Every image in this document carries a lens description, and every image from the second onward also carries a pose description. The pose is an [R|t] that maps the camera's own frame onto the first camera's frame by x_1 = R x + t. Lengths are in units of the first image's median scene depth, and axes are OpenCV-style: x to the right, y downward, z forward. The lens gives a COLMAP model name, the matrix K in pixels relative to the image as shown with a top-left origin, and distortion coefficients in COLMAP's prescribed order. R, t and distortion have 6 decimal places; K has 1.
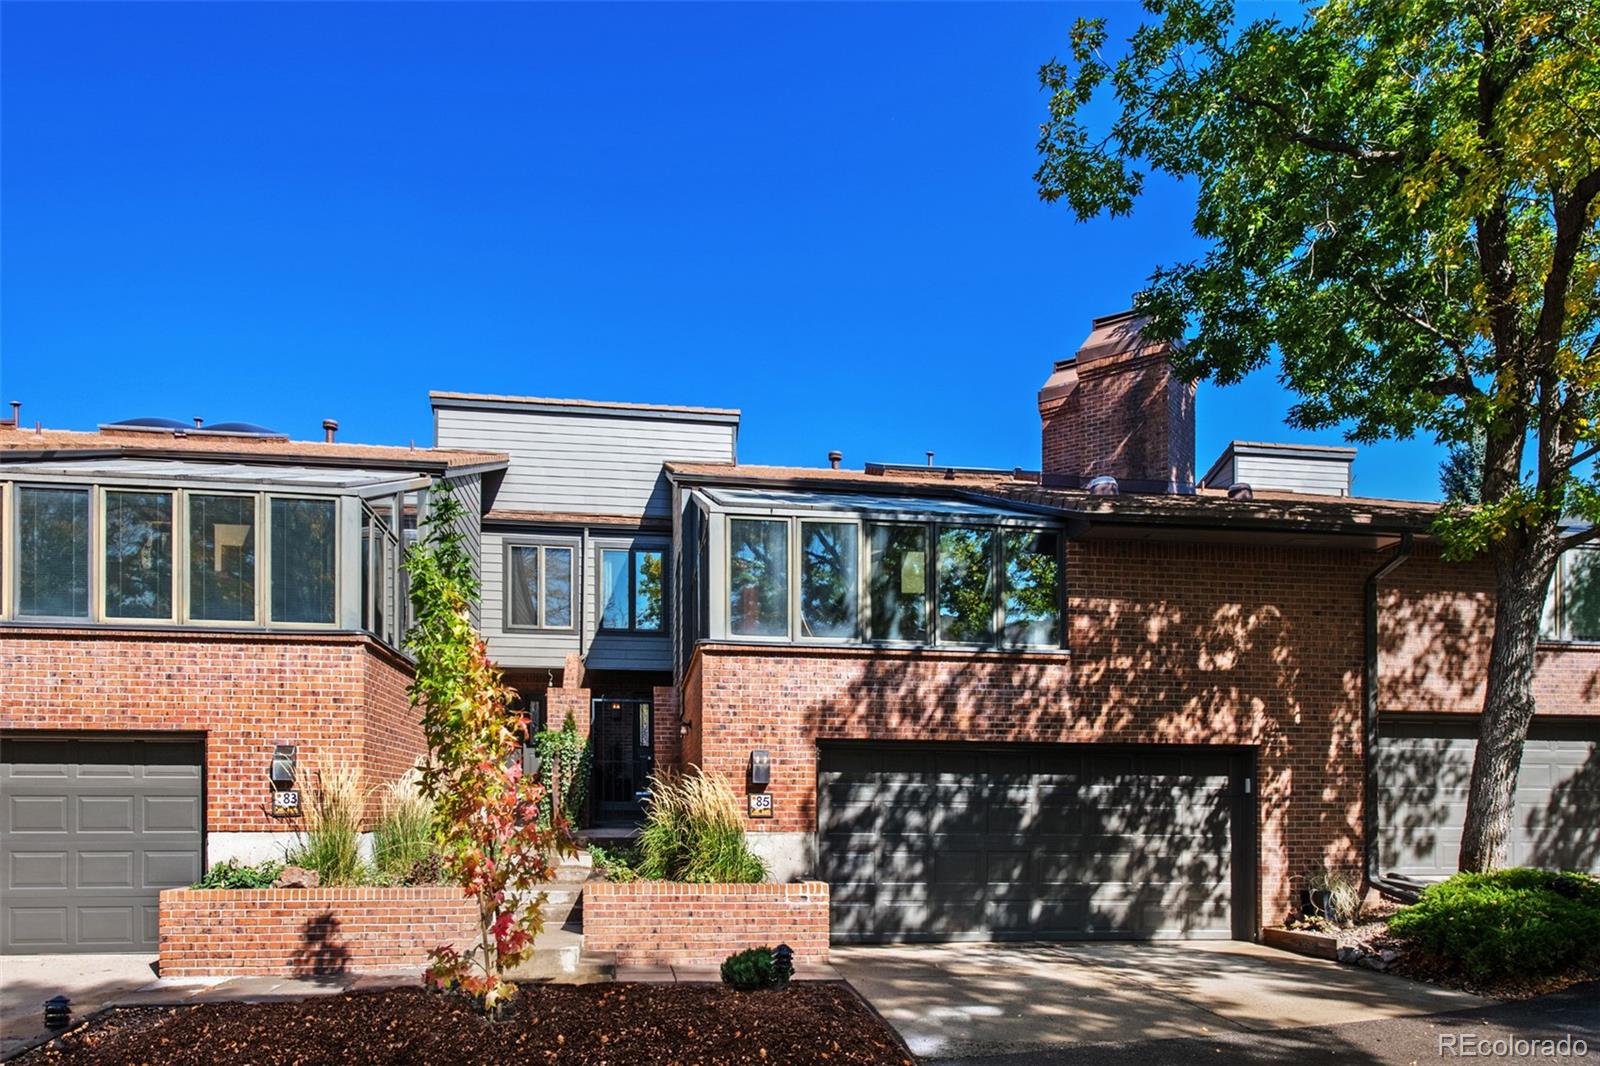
lens RADIAL K [[1082.3, 0, 801.4], [0, 1082.3, 625.8], [0, 0, 1]] dist [0.005922, -0.003033]
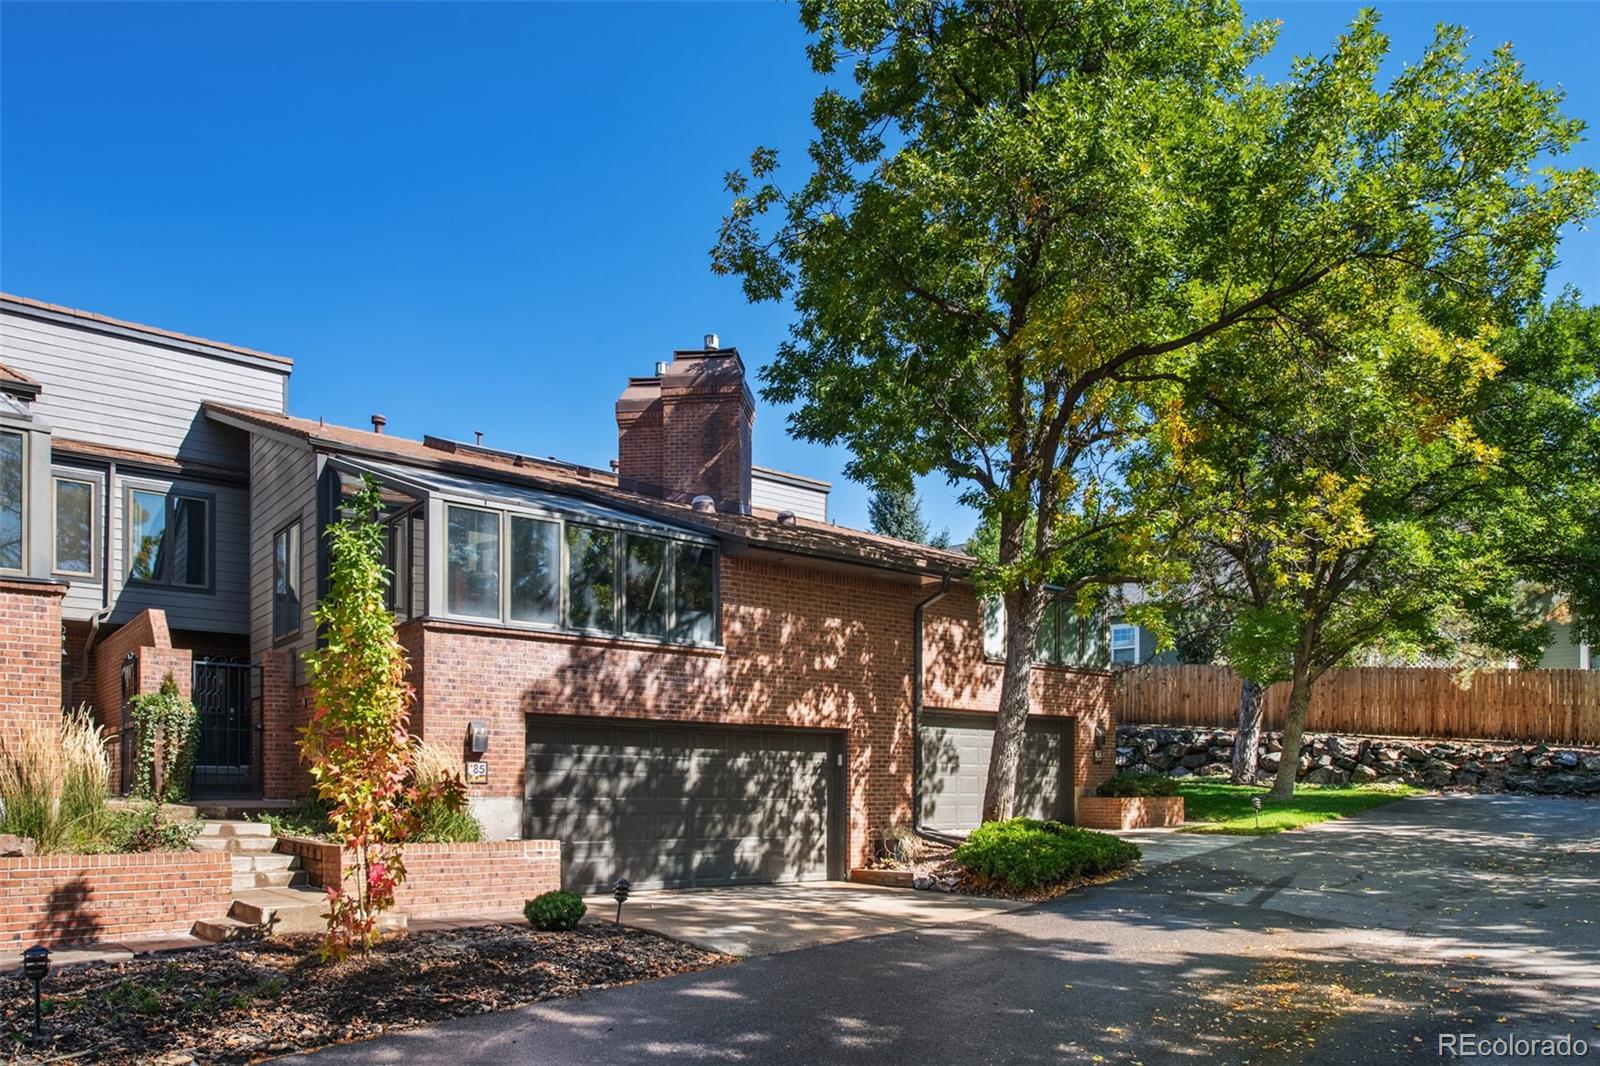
lens RADIAL K [[1105.3, 0, 800.8], [0, 1105.3, 530.5], [0, 0, 1]] dist [0.019719, -0.006210]
pose [[0.865487, 0.115040, 0.487543, -0.313879], [-0.083114, 0.992761, -0.086707, -0.007738], [-0.493989, 0.034522, 0.868783, -0.143461]]
